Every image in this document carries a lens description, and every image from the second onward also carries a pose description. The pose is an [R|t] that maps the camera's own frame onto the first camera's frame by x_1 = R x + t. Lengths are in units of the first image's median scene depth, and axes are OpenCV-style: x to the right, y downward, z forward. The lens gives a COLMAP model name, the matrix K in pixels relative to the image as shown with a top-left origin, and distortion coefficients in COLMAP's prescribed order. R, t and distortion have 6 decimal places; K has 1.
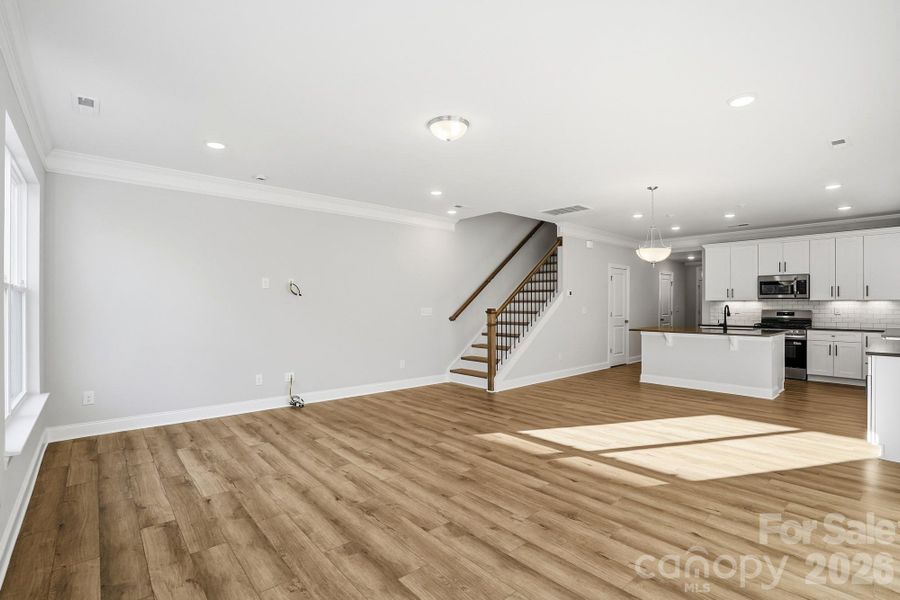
lens RADIAL K [[419.1, 0, 453.4], [0, 419.1, 303.3], [0, 0, 1]] dist [-0.054147, 0.015725]
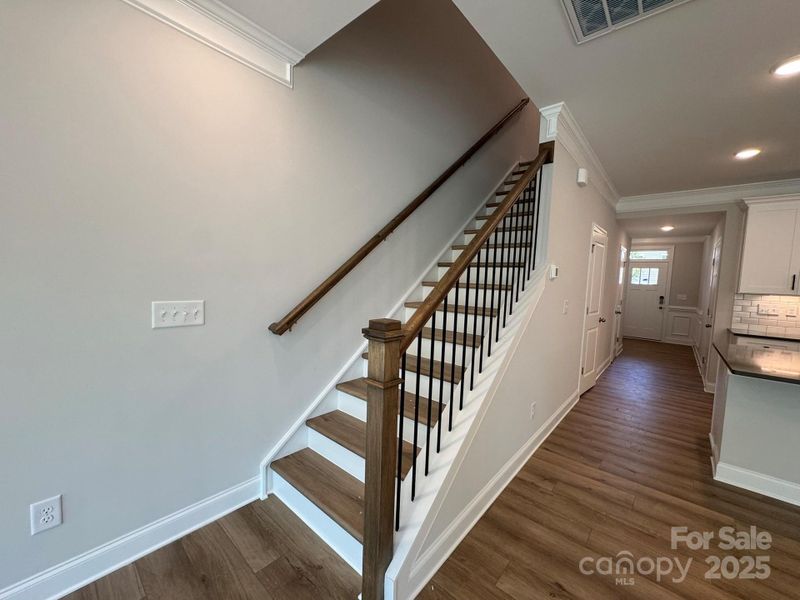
lens RADIAL K [[322.4, 0, 401.7], [0, 322.4, 300.6], [0, 0, 1]] dist [-0.003555, 0.000030]
pose [[0.990466, 0.028535, 0.134771, 0.086932], [-0.038844, 0.996465, 0.074495, -0.017380], [-0.132169, -0.079020, 0.988073, 0.944340]]
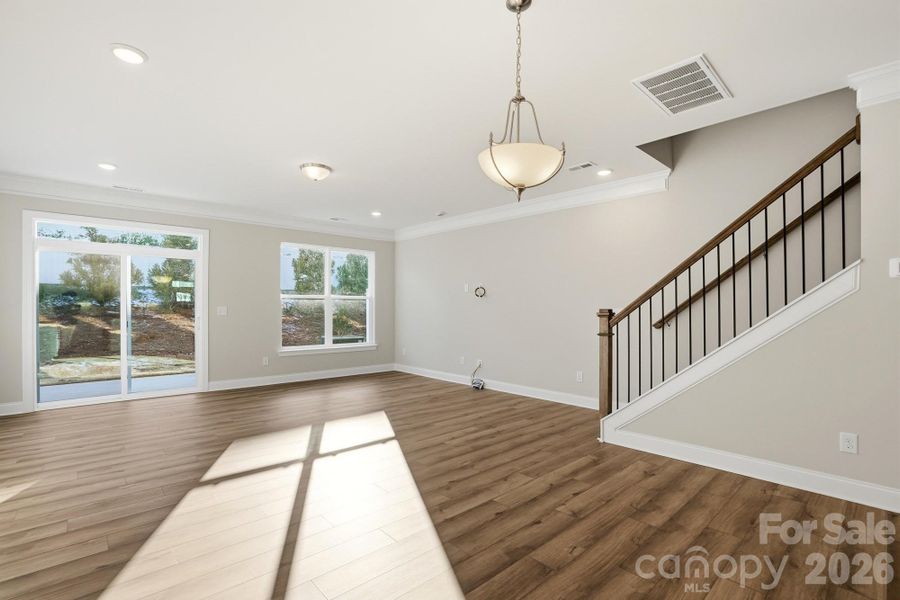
lens RADIAL K [[419.1, 0, 452.4], [0, 419.1, 309.3], [0, 0, 1]] dist [-0.054147, 0.015725]
pose [[0.017135, 0.005260, -0.999839, 0.842302], [0.001460, 0.999985, 0.005285, 0.010869], [0.999852, -0.001551, 0.017127, 0.892596]]
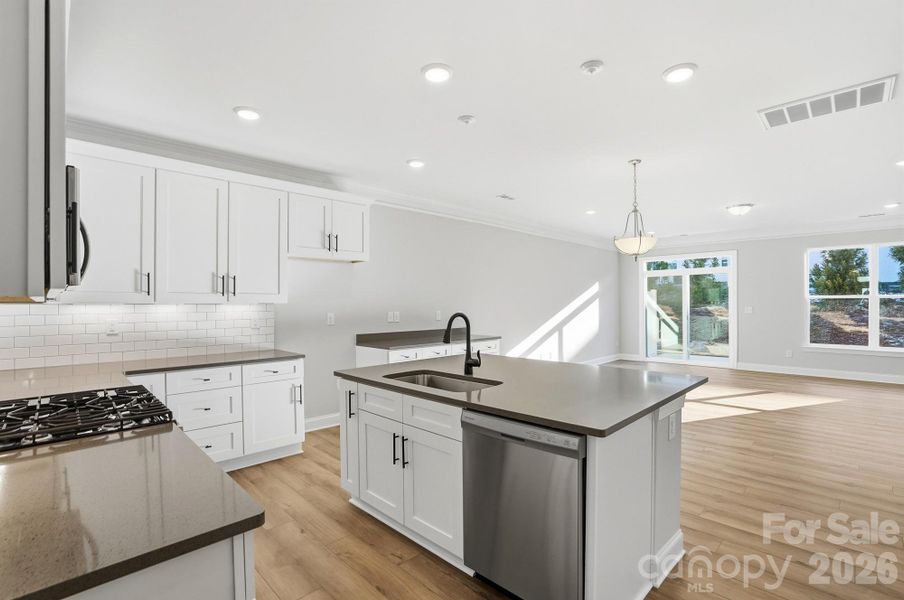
lens RADIAL K [[421.0, 0, 448.5], [0, 421.0, 302.3], [0, 0, 1]] dist [-0.054147, 0.015725]
pose [[-0.998772, 0.004791, -0.049309, 0.850690], [0.004965, 0.999982, -0.003417, -0.007478], [0.049292, -0.003658, -0.998778, 1.716069]]
